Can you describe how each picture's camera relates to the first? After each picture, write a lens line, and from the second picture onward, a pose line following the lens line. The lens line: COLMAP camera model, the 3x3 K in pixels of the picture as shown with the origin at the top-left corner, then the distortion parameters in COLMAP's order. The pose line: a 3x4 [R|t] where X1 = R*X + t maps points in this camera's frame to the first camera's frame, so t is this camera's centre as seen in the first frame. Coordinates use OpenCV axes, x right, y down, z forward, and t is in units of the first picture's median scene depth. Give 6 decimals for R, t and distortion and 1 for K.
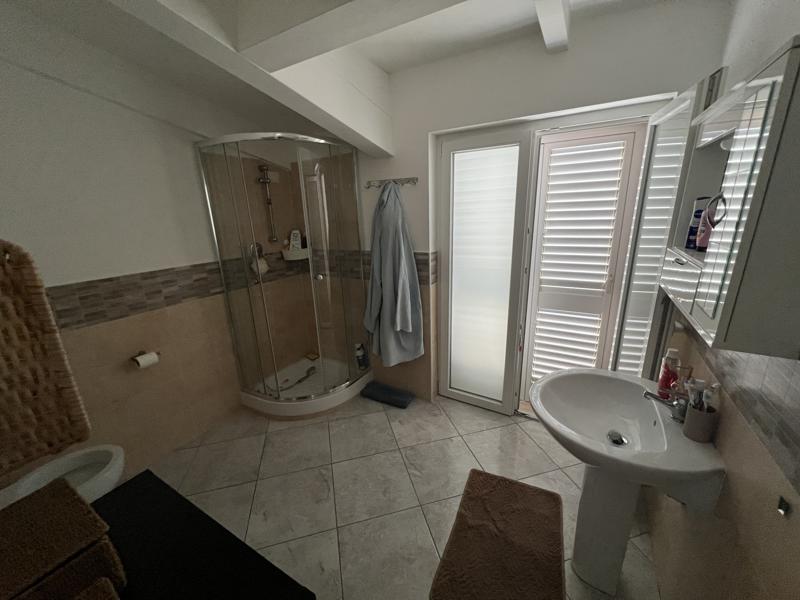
lens RADIAL K [[319.7, 0, 398.4], [0, 319.7, 299.2], [0, 0, 1]] dist [0.000239, 0.000490]
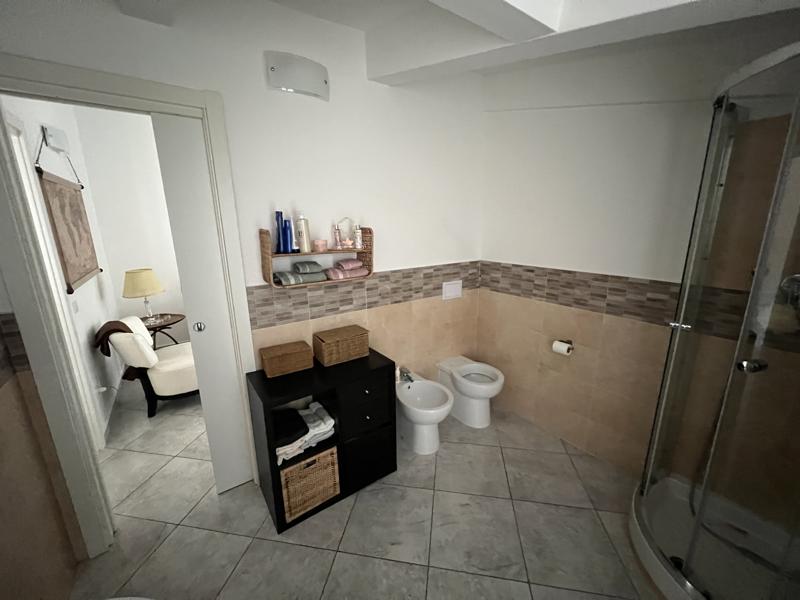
lens RADIAL K [[319.7, 0, 398.6], [0, 319.7, 300.8], [0, 0, 1]] dist [0.000239, 0.000490]
pose [[-0.418703, 0.251666, -0.872555, 0.367865], [-0.223868, 0.902576, 0.367750, -0.232987], [0.880097, 0.349315, -0.321571, 0.783903]]
